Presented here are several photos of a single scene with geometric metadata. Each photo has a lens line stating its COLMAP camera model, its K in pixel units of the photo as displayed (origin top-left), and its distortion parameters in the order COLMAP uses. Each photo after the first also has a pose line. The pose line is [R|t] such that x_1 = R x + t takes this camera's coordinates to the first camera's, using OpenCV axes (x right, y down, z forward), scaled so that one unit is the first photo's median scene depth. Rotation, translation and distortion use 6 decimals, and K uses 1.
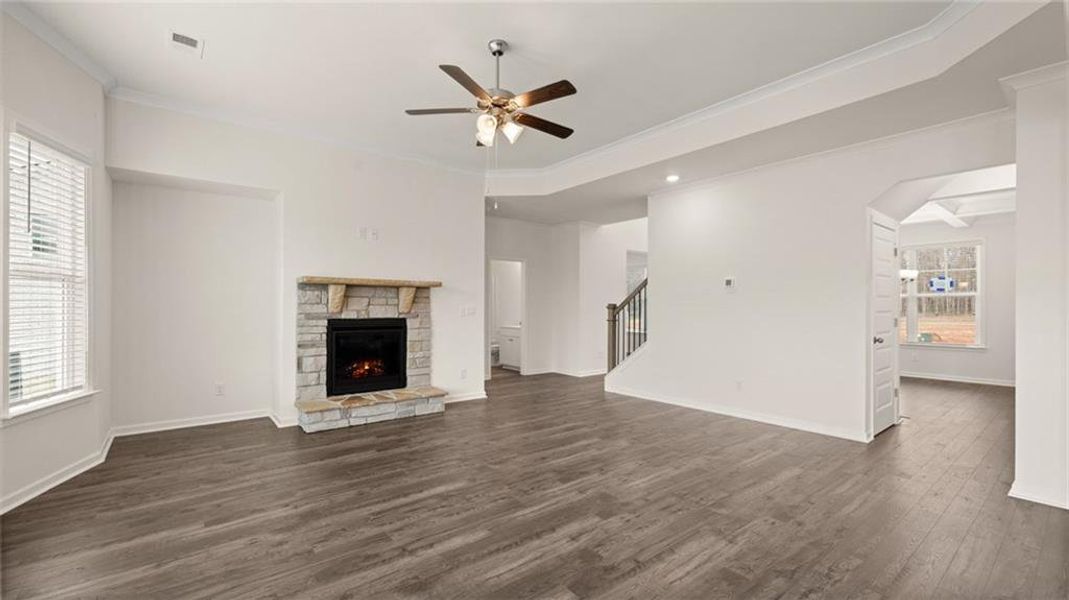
lens RADIAL K [[452.5, 0, 534.5], [0, 452.5, 300.0], [0, 0, 1]] dist [0.000894, 0.000050]
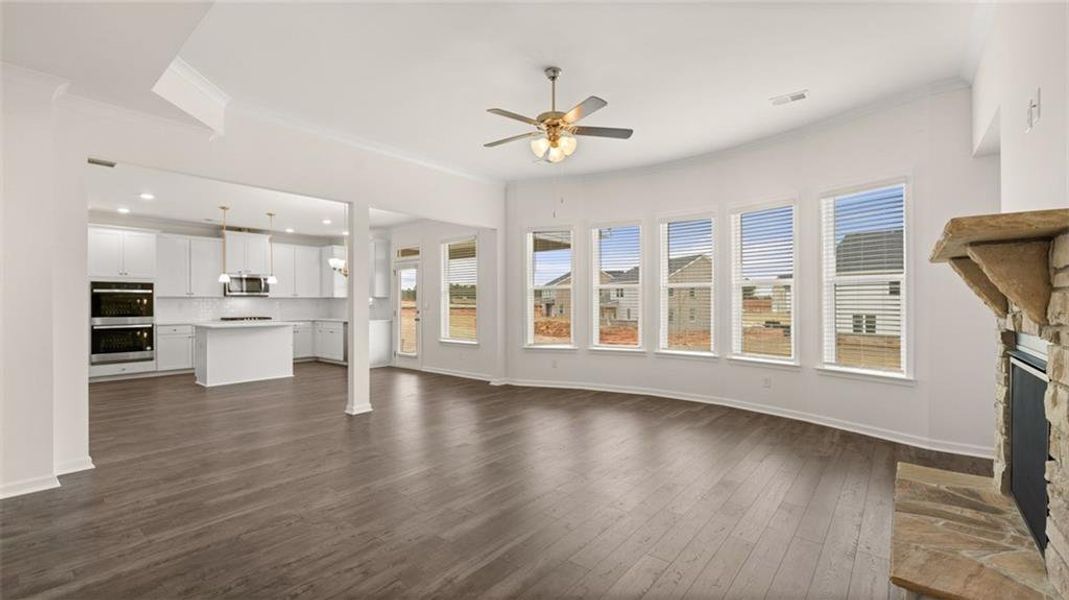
lens RADIAL K [[444.1, 0, 534.5], [0, 444.1, 300.0], [0, 0, 1]] dist [0.021501, 0.000072]
pose [[-0.980309, -0.004596, -0.197417, 0.125097], [-0.000131, 0.999744, -0.022621, 0.022116], [0.197471, -0.022150, -0.980059, 1.392677]]
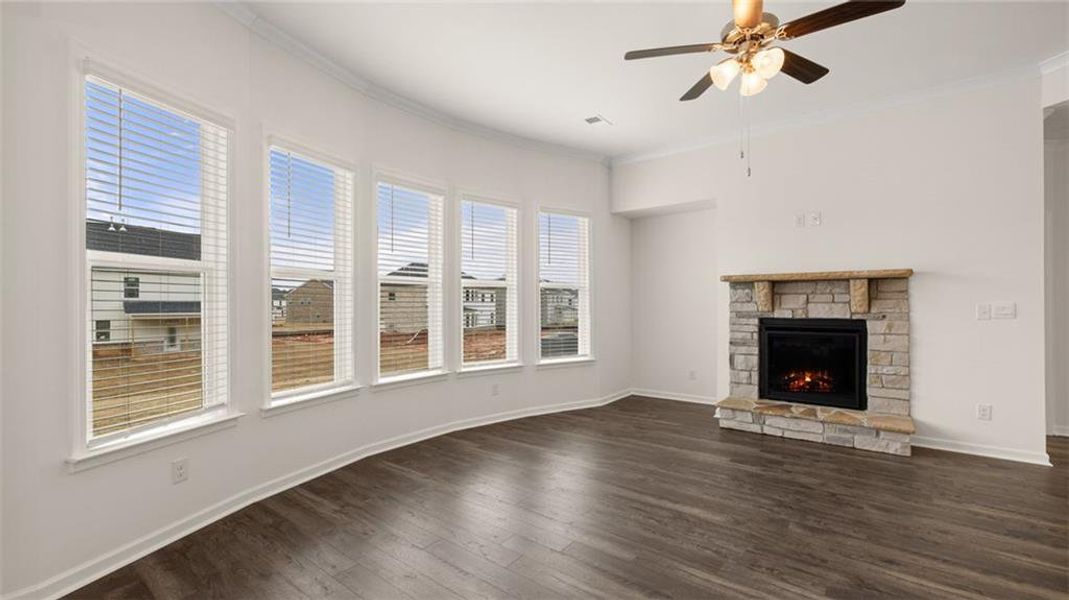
lens RADIAL K [[452.5, 0, 534.5], [0, 452.5, 300.0], [0, 0, 1]] dist [0.000894, 0.000050]
pose [[0.222915, -0.015038, -0.974722, 0.381263], [0.017605, 0.999780, -0.011398, 0.006818], [0.974679, -0.014620, 0.223131, 0.325524]]
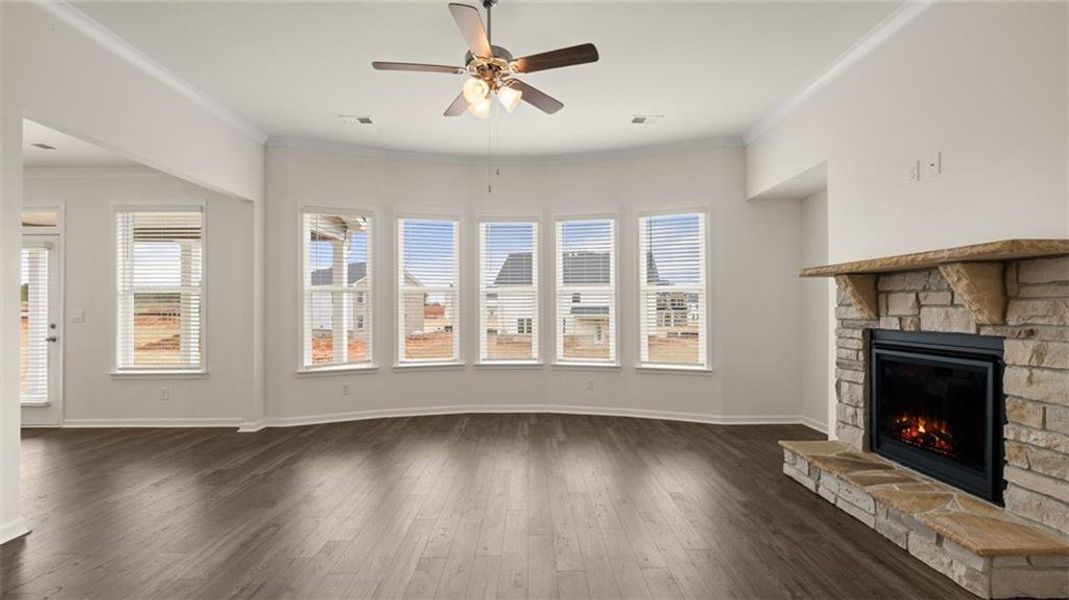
lens RADIAL K [[445.1, 0, 525.8], [0, 445.1, 298.8], [0, 0, 1]] dist [-0.000839, -0.000111]
pose [[-0.632335, -0.020590, -0.774422, 0.340352], [0.011276, 0.999296, -0.035775, 0.016963], [0.774613, -0.031354, -0.631657, 1.043257]]
